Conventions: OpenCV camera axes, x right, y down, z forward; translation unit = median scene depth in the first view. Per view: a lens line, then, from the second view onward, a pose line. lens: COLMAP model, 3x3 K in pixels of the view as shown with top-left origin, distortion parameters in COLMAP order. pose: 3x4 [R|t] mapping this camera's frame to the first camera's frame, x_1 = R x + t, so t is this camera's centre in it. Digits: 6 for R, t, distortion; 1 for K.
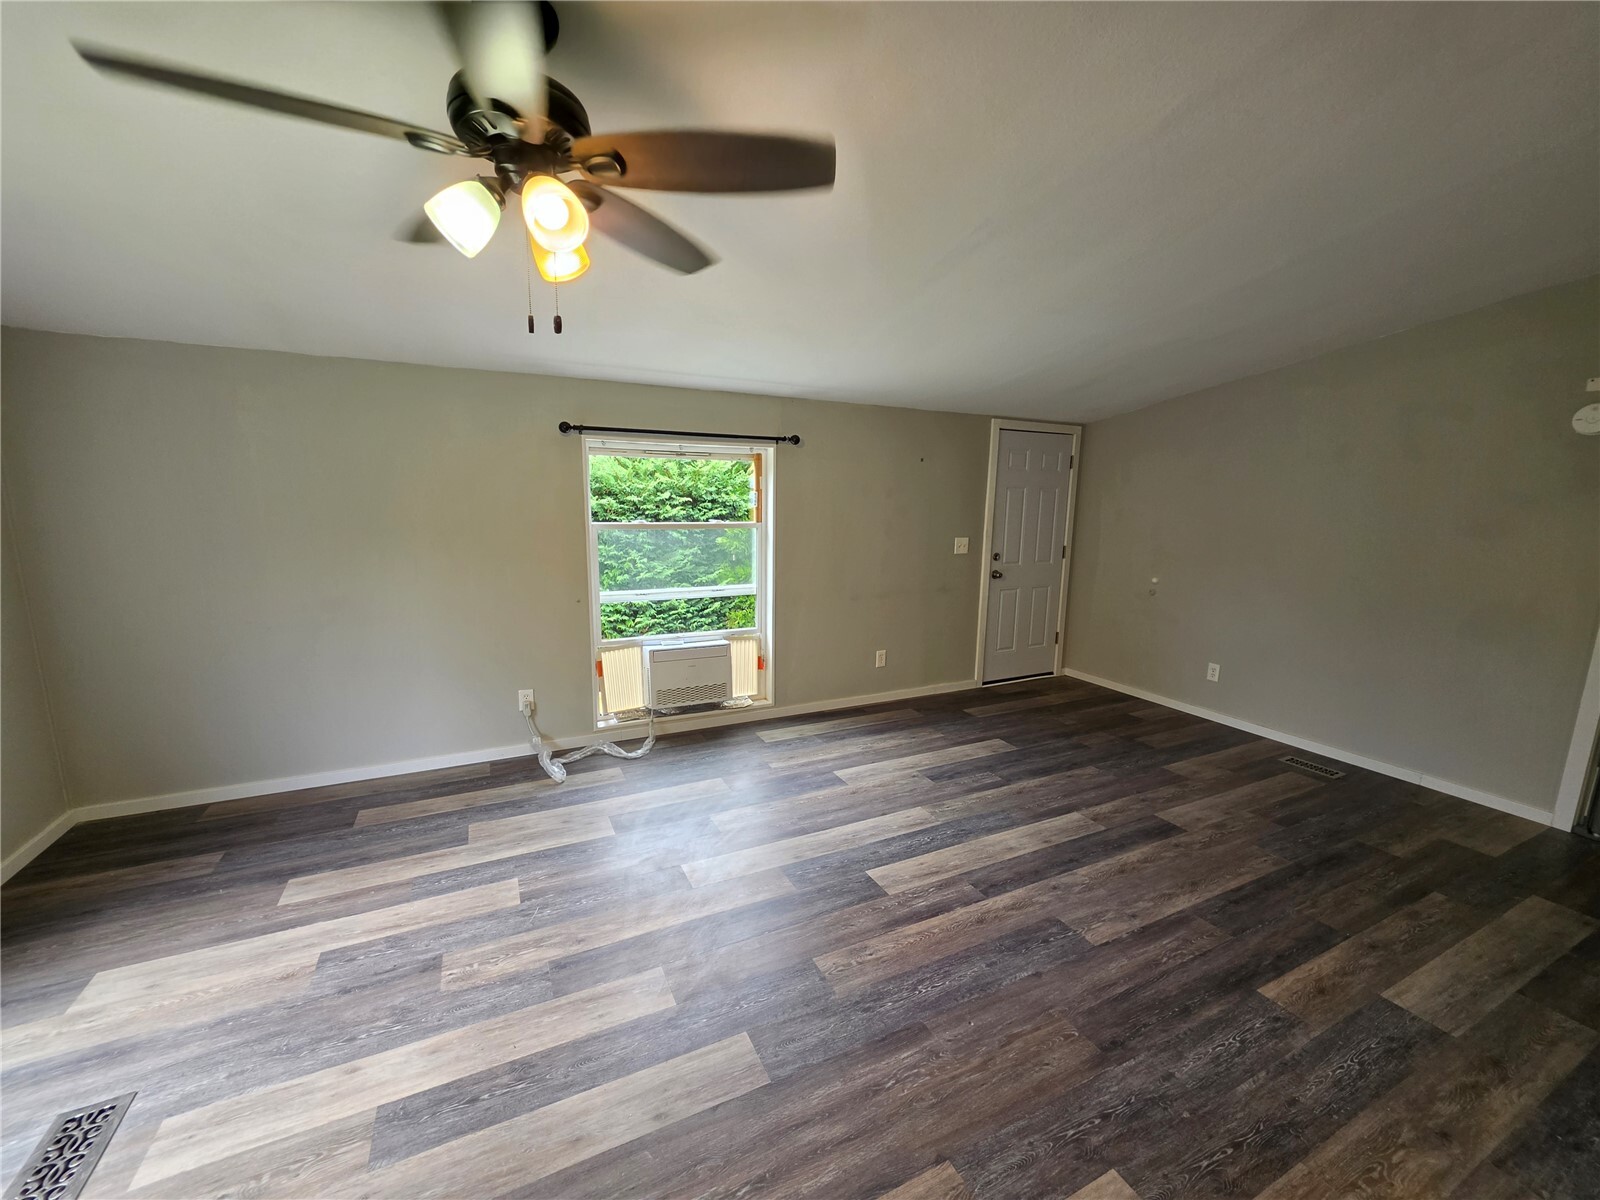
lens RADIAL K [[645.1, 0, 801.2], [0, 645.1, 604.1], [0, 0, 1]] dist [-0.000841, 0.000084]
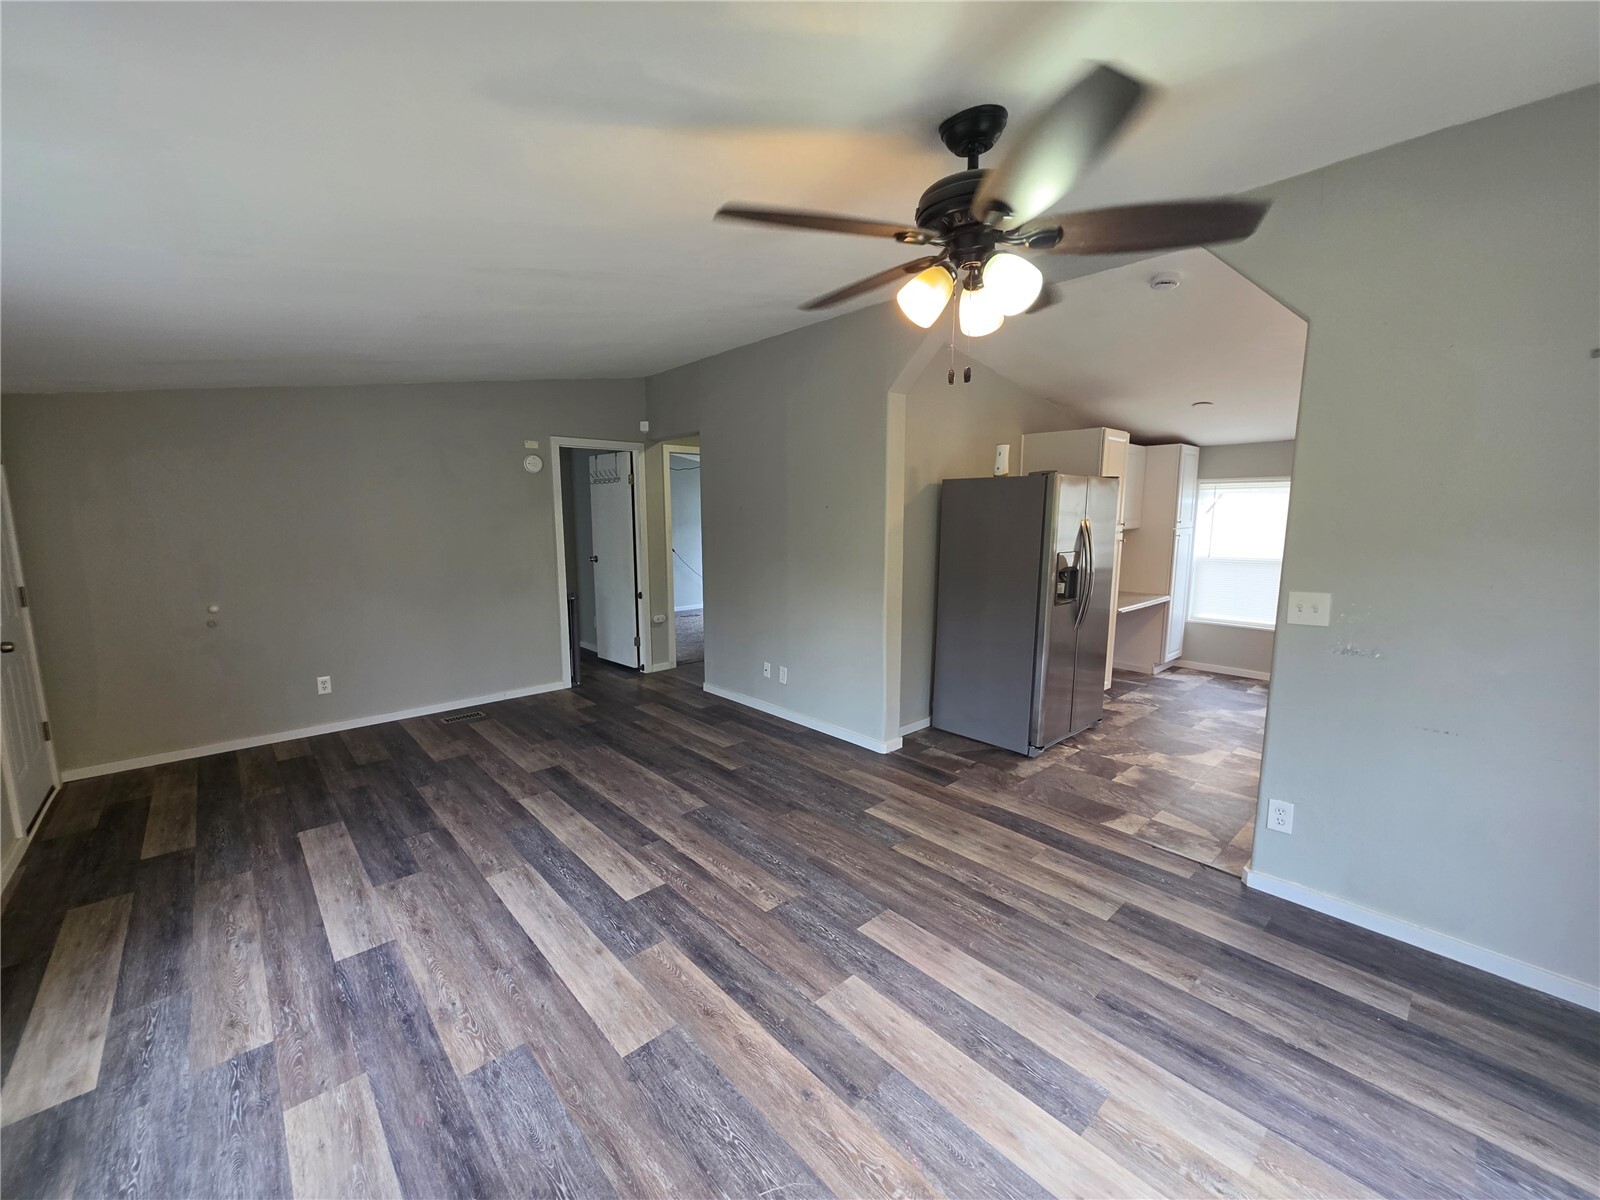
lens RADIAL K [[645.1, 0, 795.5], [0, 645.1, 603.7], [0, 0, 1]] dist [-0.000841, 0.000084]
pose [[-0.270917, -0.150517, 0.950762, -0.859374], [0.156363, 0.967700, 0.197753, -0.175734], [-0.949818, 0.202239, -0.238631, 0.941037]]
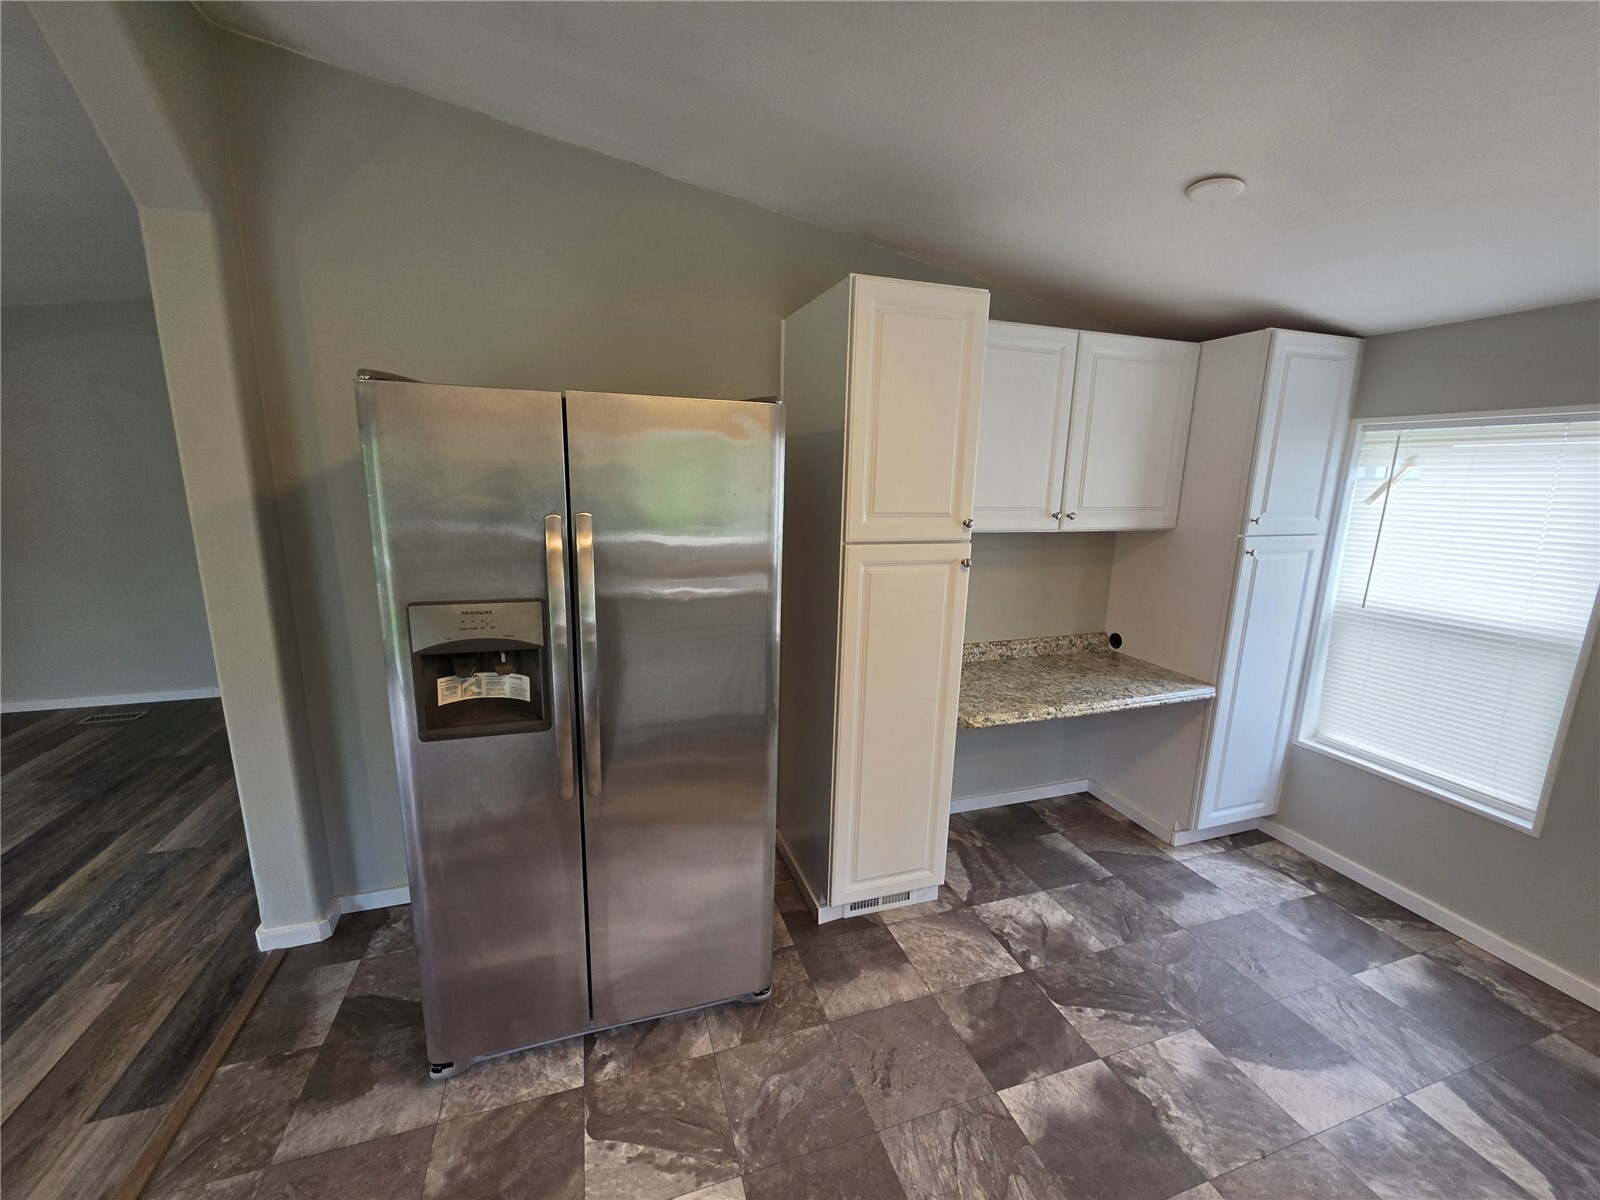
lens RADIAL K [[645.1, 0, 801.6], [0, 645.1, 605.8], [0, 0, 1]] dist [-0.000841, 0.000084]
pose [[0.136524, -0.211525, 0.967790, -0.057005], [0.144307, 0.970763, 0.191818, 0.051113], [-0.980070, 0.113471, 0.163057, -0.444988]]
